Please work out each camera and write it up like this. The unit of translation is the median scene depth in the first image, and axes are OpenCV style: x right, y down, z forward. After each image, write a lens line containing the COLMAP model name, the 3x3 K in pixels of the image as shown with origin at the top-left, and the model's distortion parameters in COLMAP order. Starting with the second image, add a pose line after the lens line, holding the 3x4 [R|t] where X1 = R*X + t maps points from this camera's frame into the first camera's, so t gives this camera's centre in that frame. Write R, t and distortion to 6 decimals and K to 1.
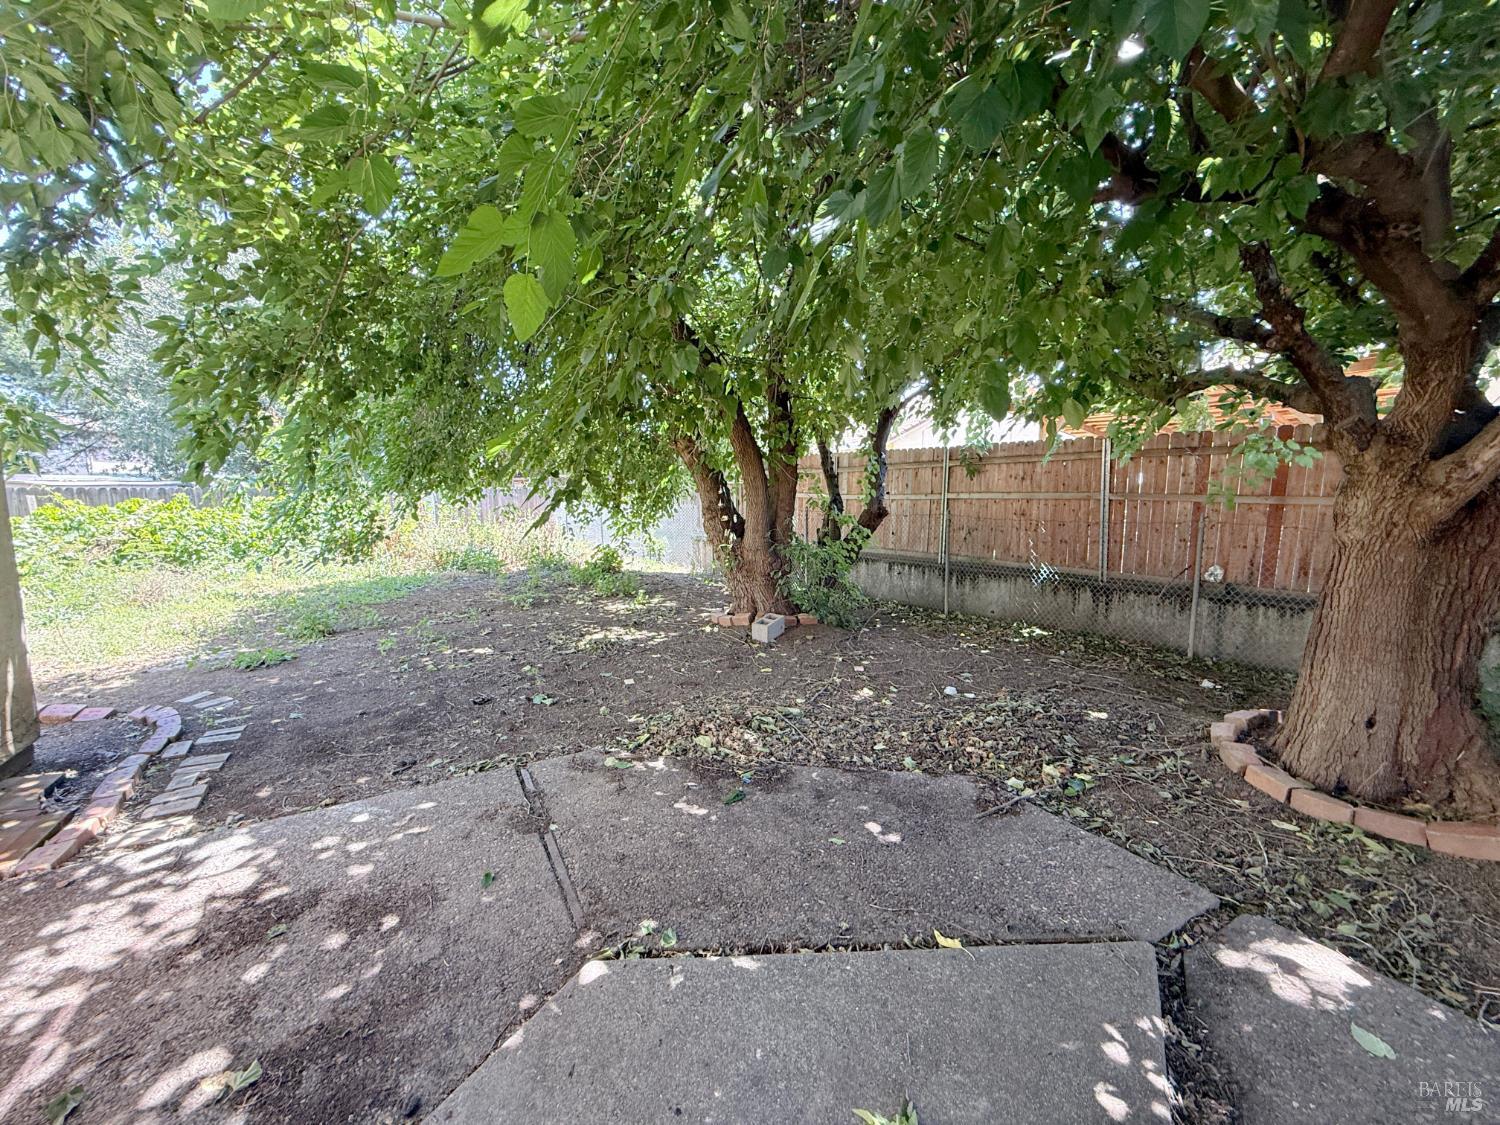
lens RADIAL K [[607.7, 0, 748.8], [0, 607.7, 562.3], [0, 0, 1]] dist [-0.001730, 0.000357]
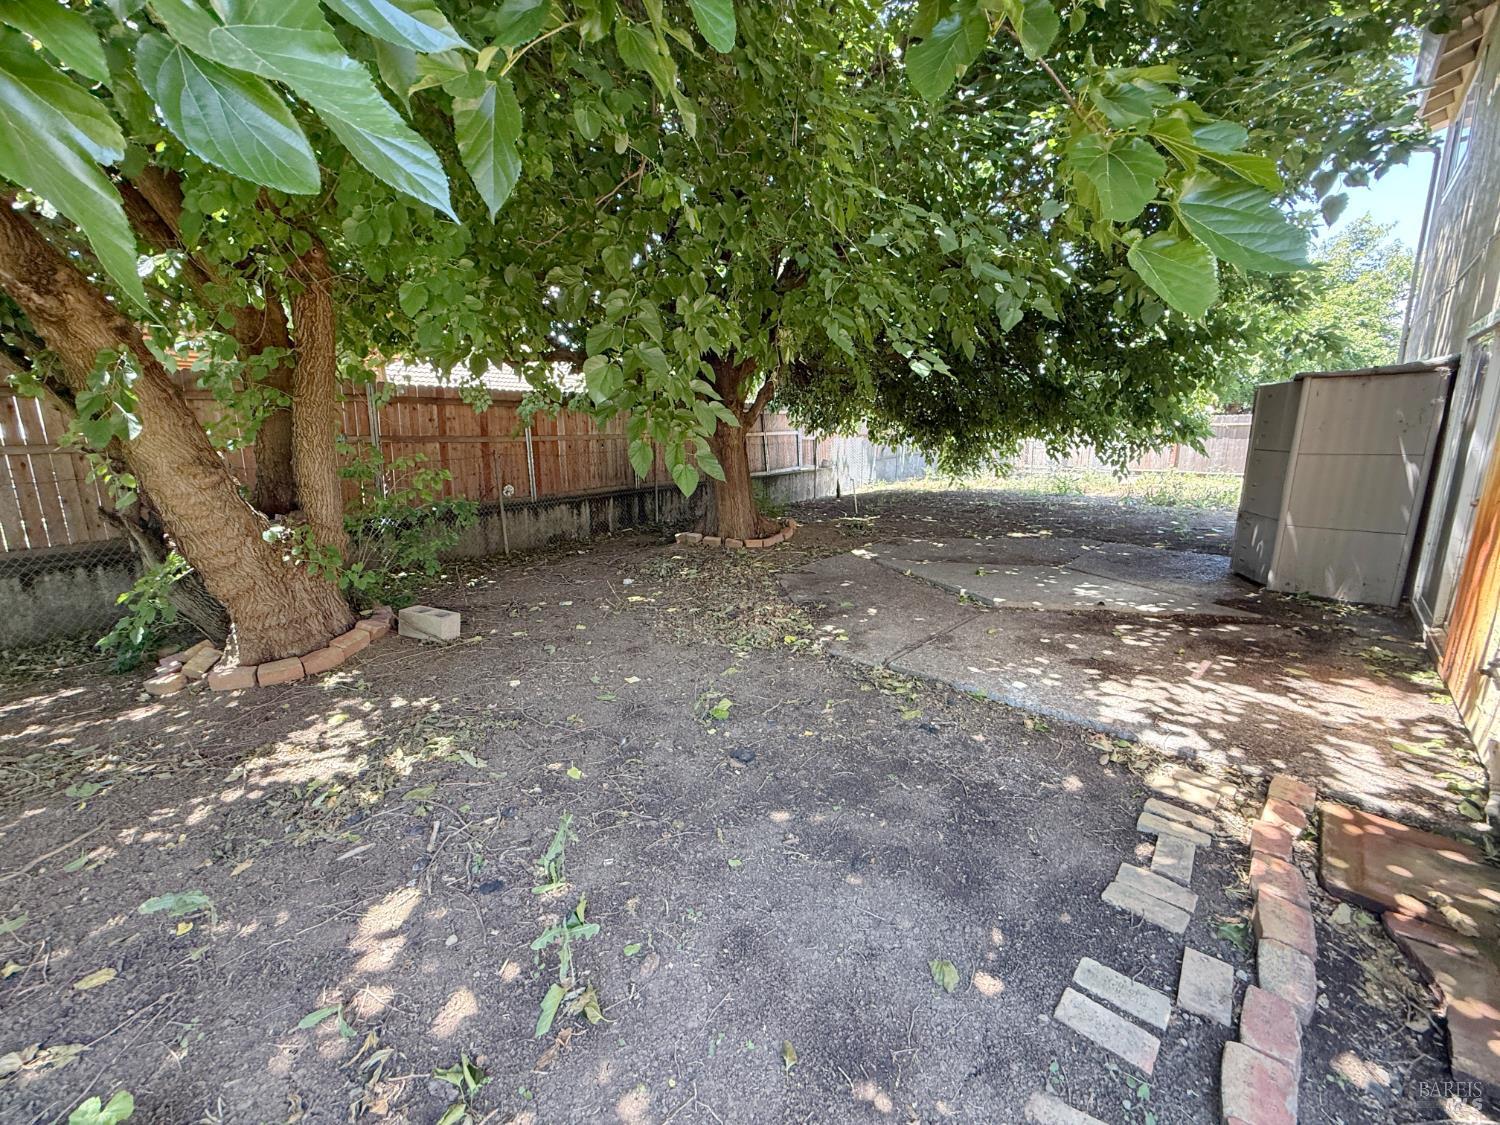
lens RADIAL K [[607.7, 0, 749.4], [0, 607.7, 561.6], [0, 0, 1]] dist [-0.001730, 0.000357]
pose [[-0.304544, -0.178181, 0.935684, -1.836530], [0.128053, 0.965770, 0.225588, -0.172605], [-0.943851, 0.188519, -0.271303, 2.106157]]
